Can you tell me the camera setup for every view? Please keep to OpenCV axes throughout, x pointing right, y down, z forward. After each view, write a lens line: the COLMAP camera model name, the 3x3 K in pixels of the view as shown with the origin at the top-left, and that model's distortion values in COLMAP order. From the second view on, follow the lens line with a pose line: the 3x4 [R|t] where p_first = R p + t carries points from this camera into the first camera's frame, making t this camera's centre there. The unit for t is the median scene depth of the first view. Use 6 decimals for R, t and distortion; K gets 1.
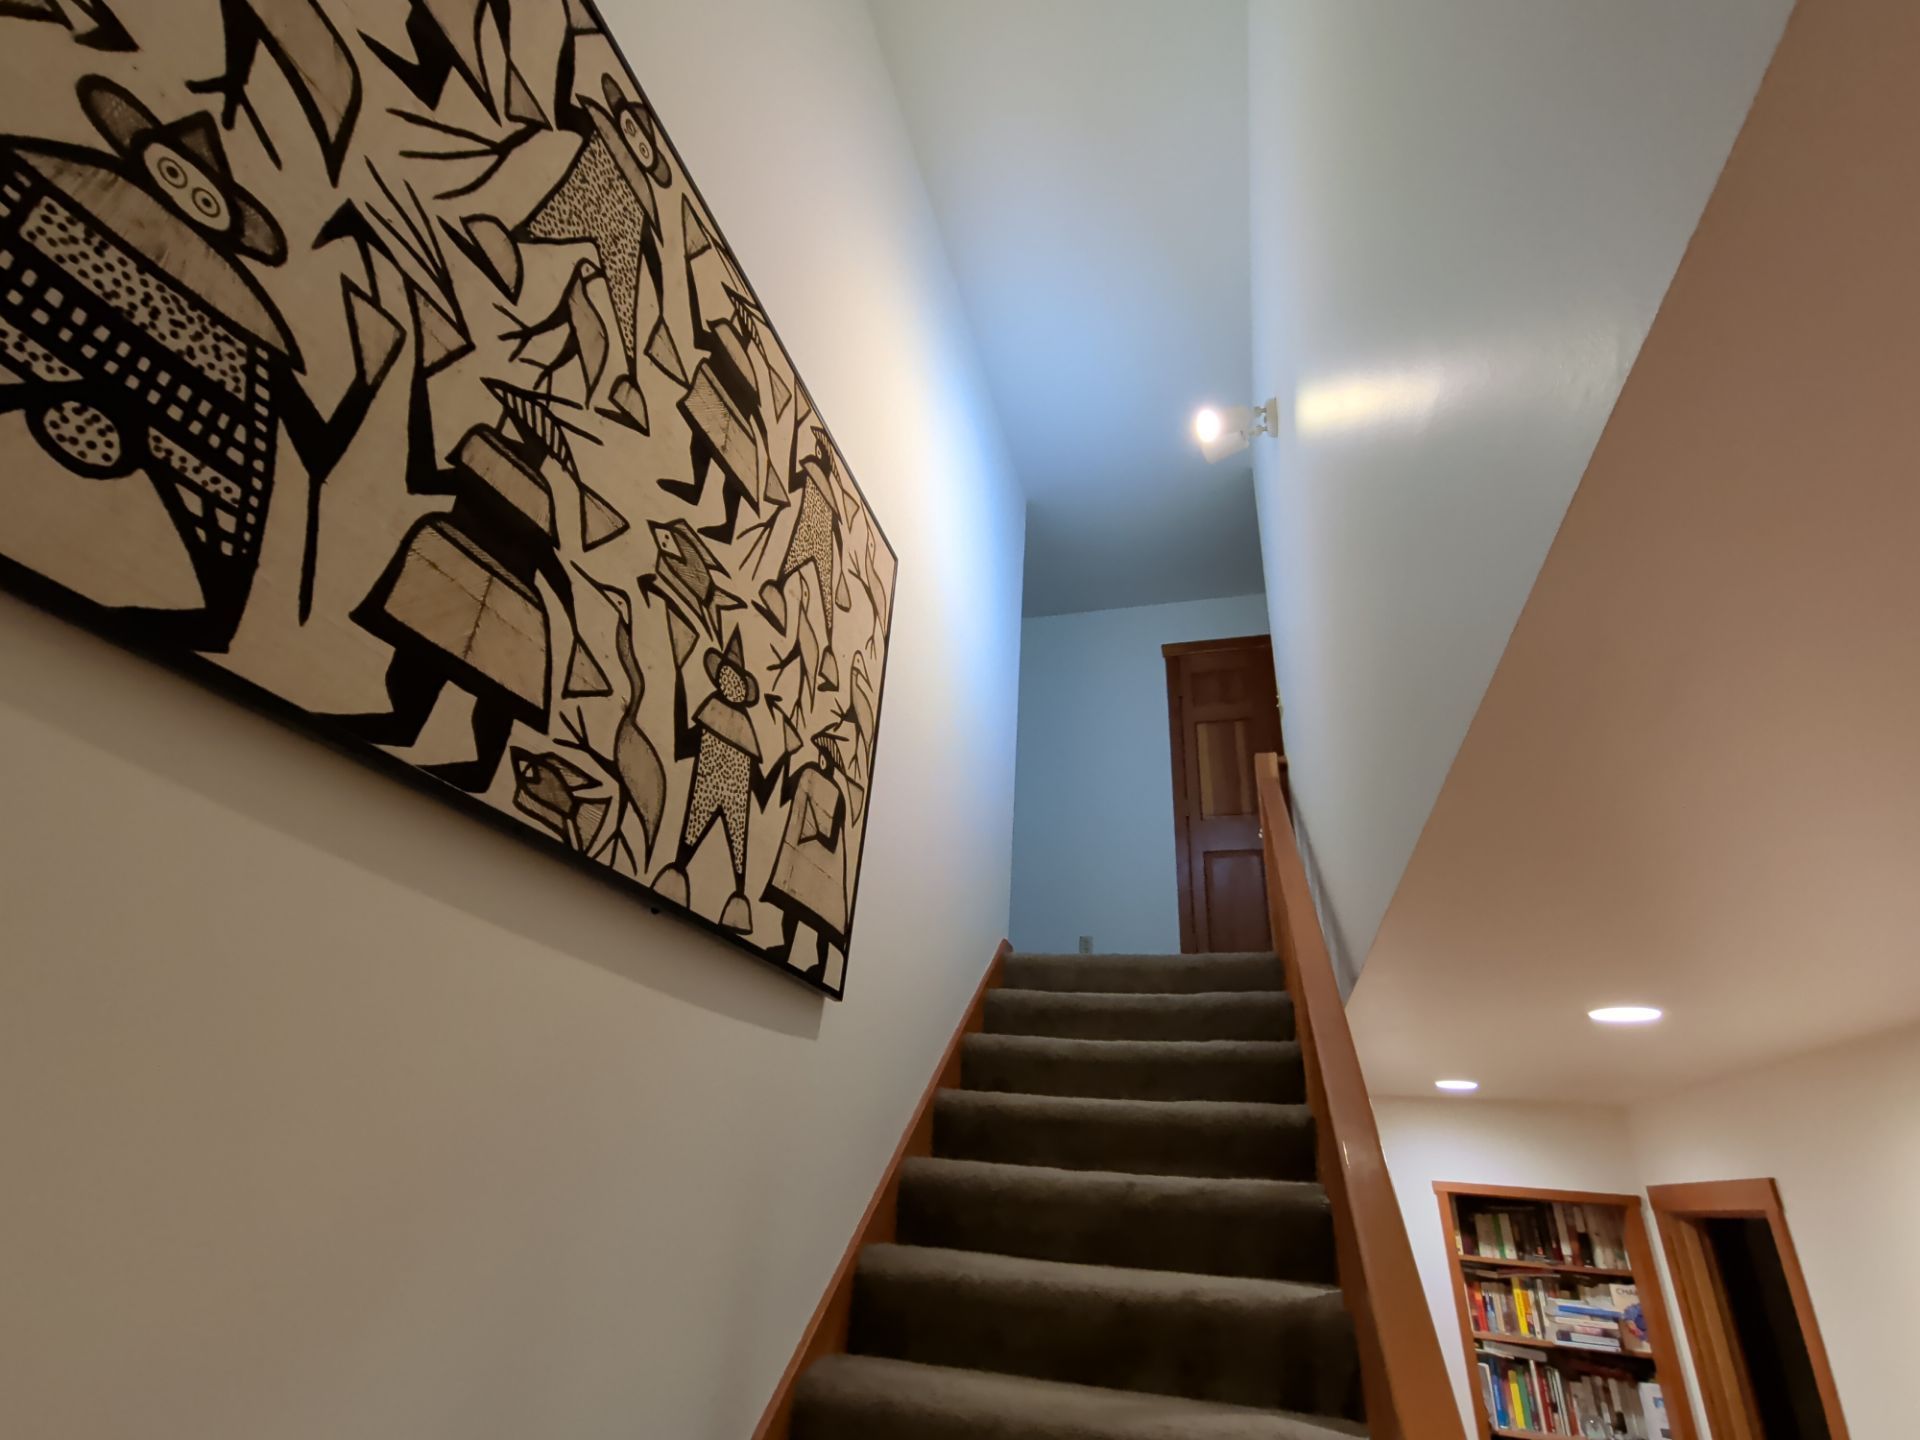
lens RADIAL K [[905.6, 0, 960.0], [0, 905.6, 720.0], [0, 0, 1]] dist [0.002520, 0.000504]
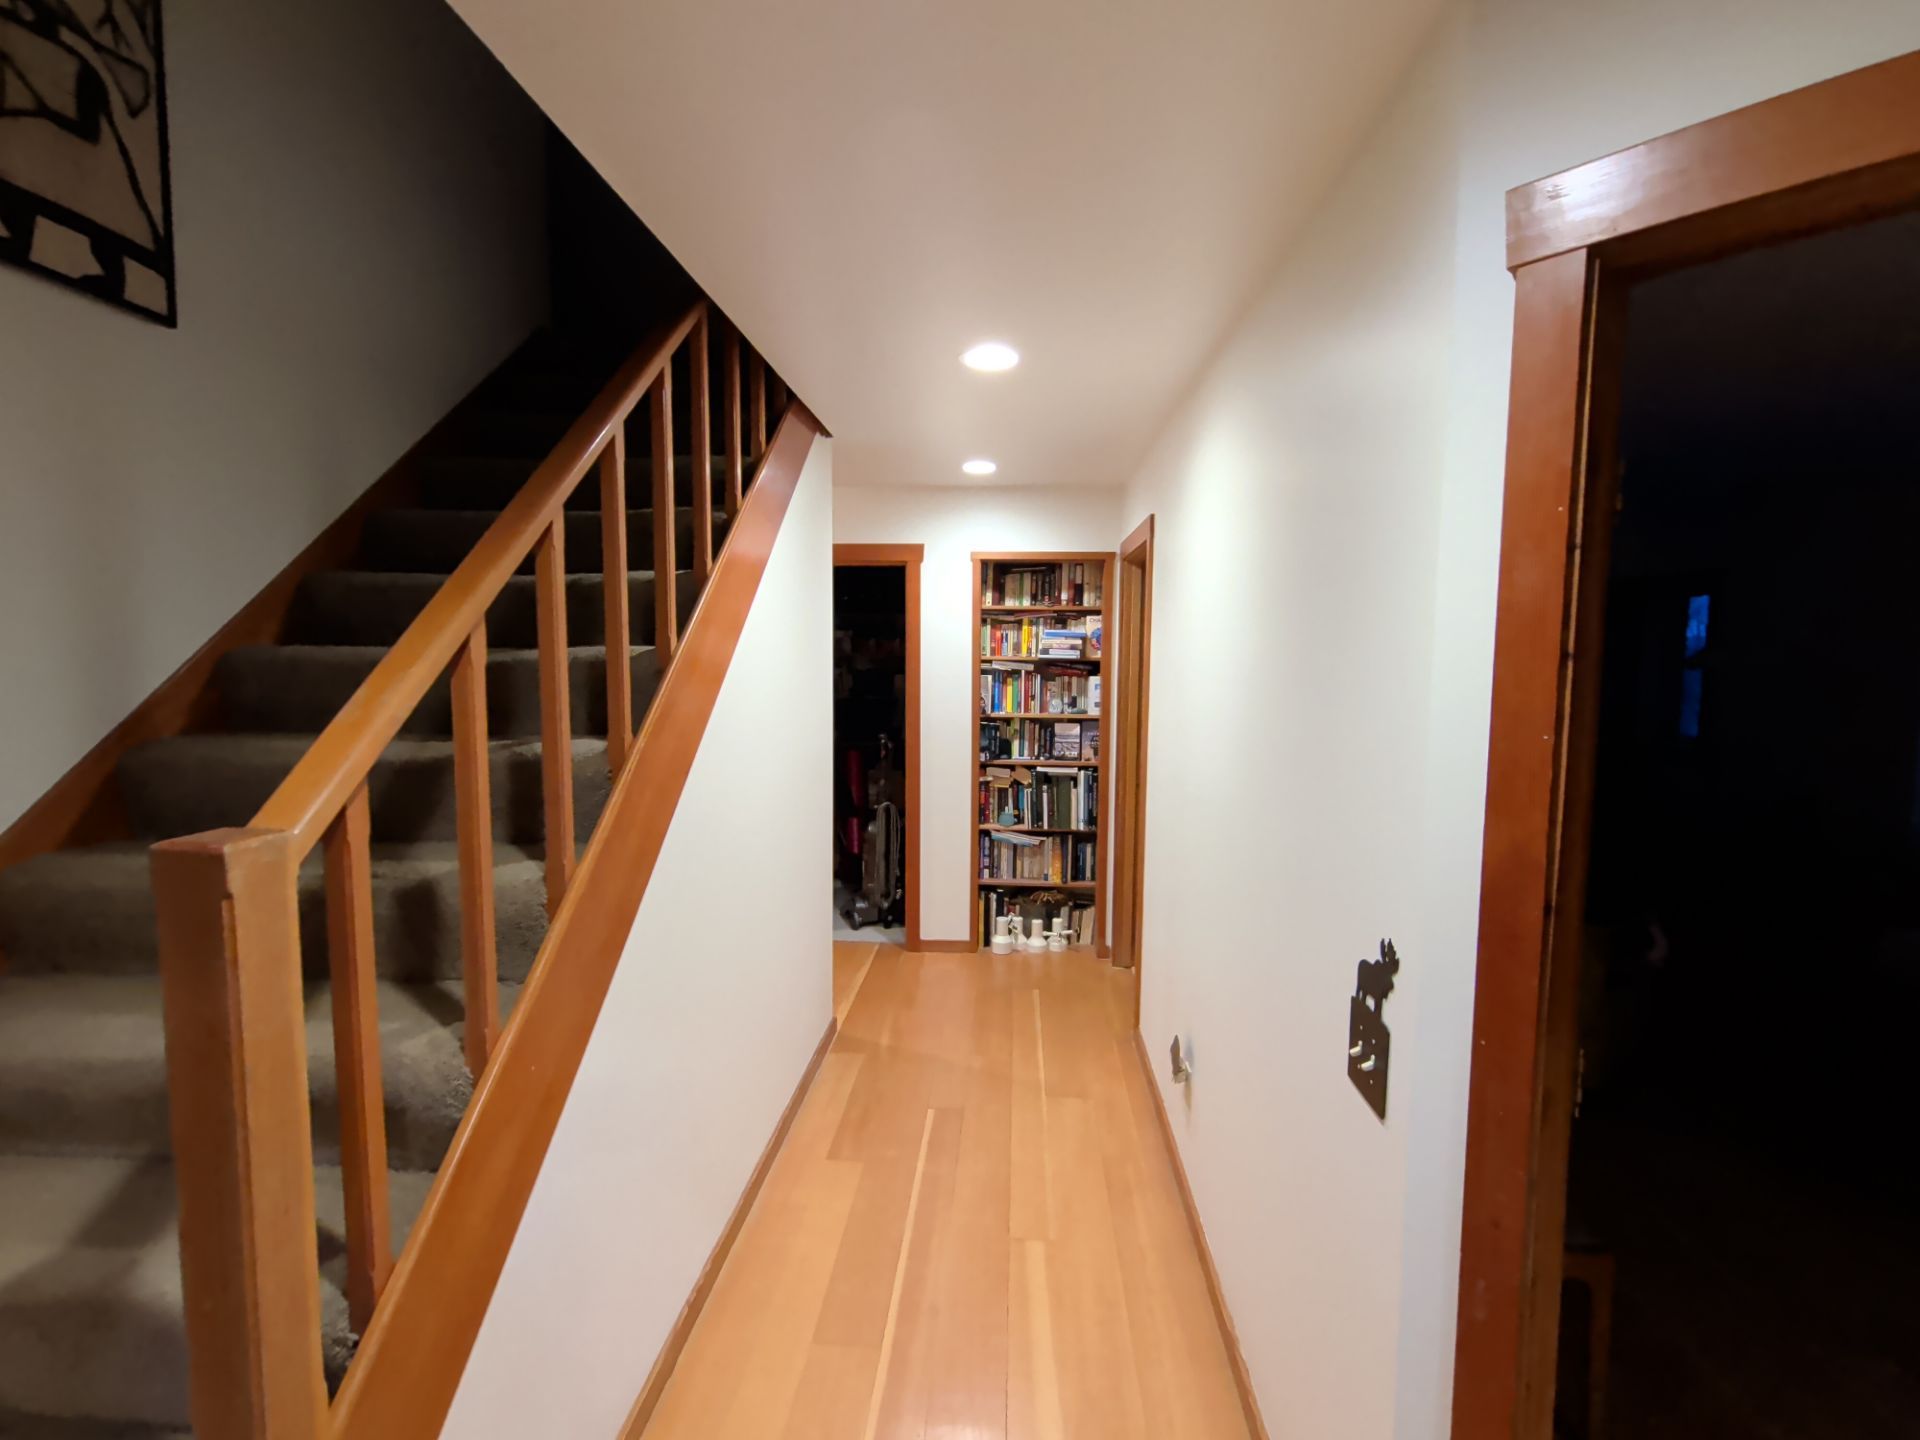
lens RADIAL K [[905.6, 0, 960.0], [0, 905.6, 720.0], [0, 0, 1]] dist [0.002520, 0.000504]
pose [[0.971040, -0.081636, 0.224538, 0.230289], [-0.052657, 0.843576, 0.534423, 0.055974], [-0.233043, -0.530769, 0.814847, -0.107763]]
